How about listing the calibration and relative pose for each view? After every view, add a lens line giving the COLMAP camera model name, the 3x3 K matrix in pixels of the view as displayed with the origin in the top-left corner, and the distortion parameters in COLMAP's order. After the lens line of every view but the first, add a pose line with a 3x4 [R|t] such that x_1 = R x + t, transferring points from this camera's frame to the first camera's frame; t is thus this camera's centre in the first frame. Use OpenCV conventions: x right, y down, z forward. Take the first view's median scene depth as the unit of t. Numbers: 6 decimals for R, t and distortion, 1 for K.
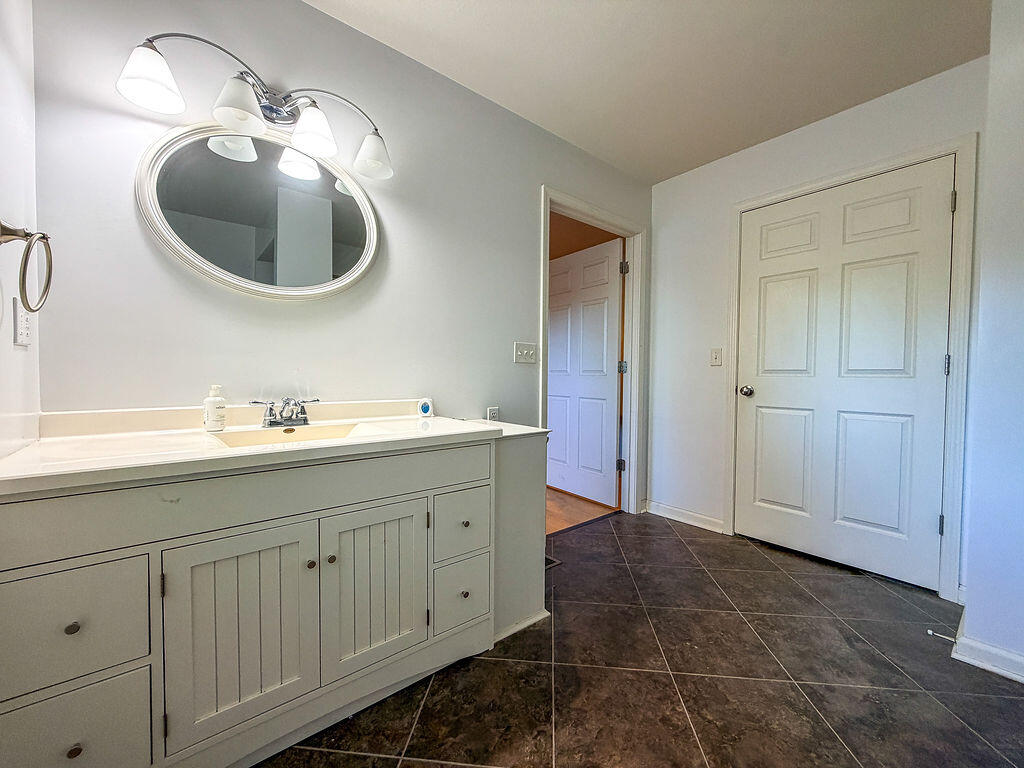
lens RADIAL K [[408.4, 0, 510.7], [0, 408.4, 386.2], [0, 0, 1]] dist [-0.000804, 0.000718]
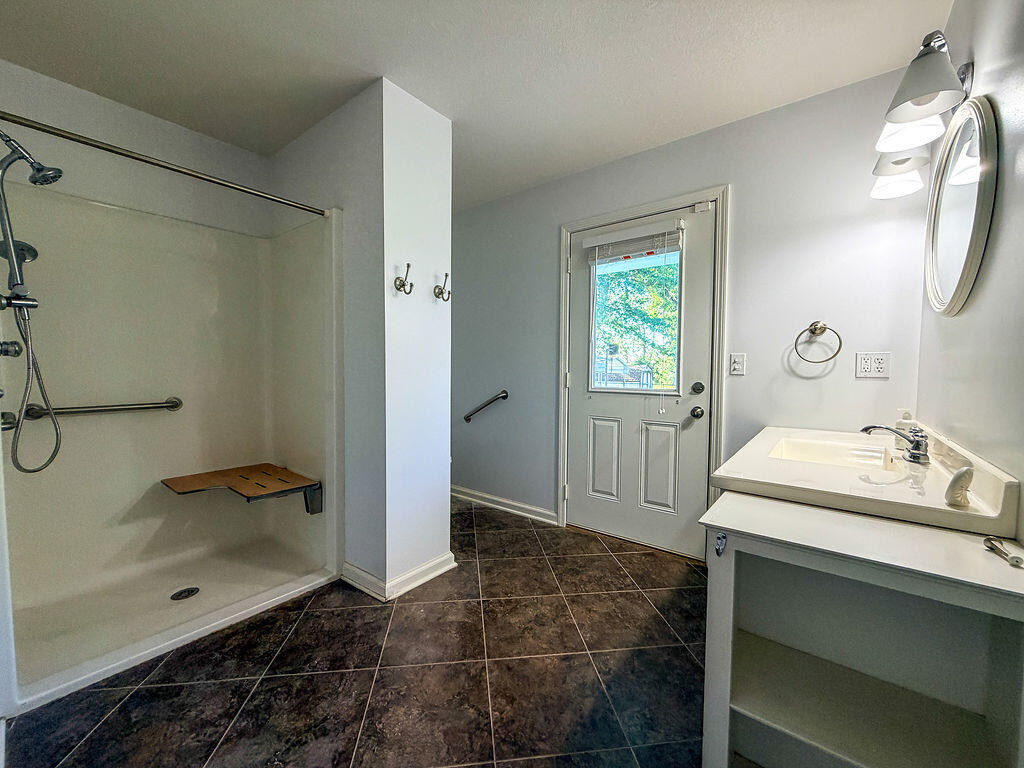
lens RADIAL K [[408.4, 0, 513.5], [0, 408.4, 383.4], [0, 0, 1]] dist [-0.000804, 0.000718]
pose [[-0.974355, -0.008613, -0.224851, 0.461471], [-0.024009, 0.997542, 0.065830, -0.097118], [0.223732, 0.069540, -0.972167, 1.482122]]
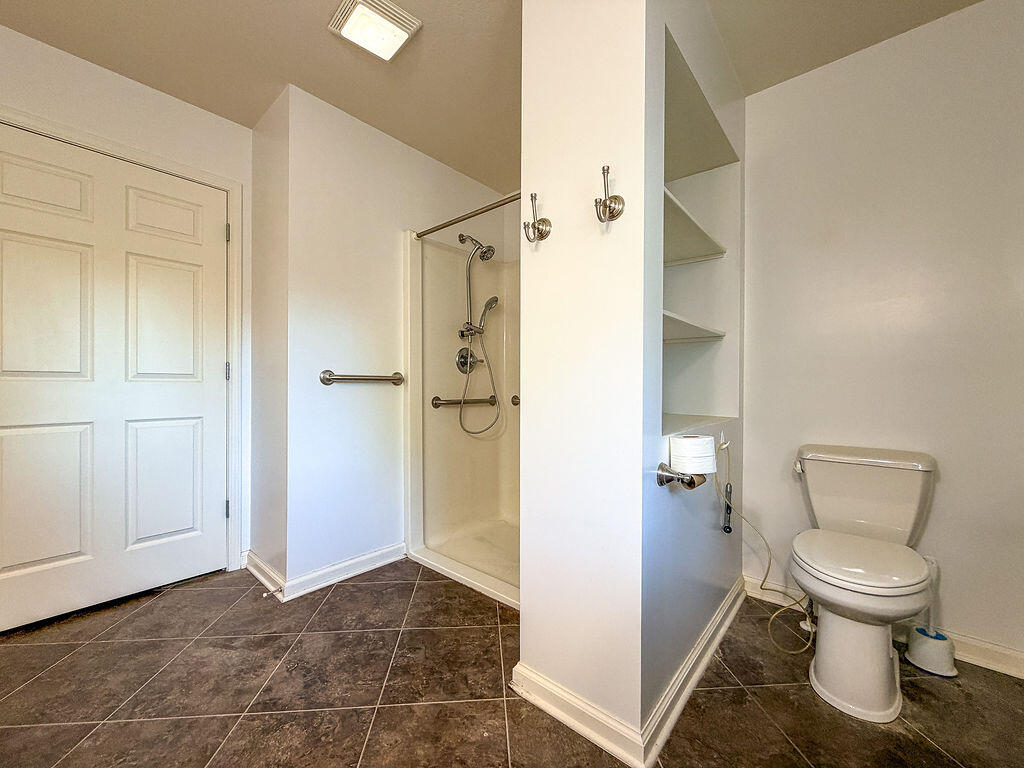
lens RADIAL K [[408.4, 0, 510.5], [0, 408.4, 384.7], [0, 0, 1]] dist [-0.000804, 0.000718]
pose [[-0.168250, -0.009745, 0.985696, -0.245822], [0.024667, 0.999596, 0.014093, -0.009780], [-0.985436, 0.026686, -0.167941, 0.446393]]
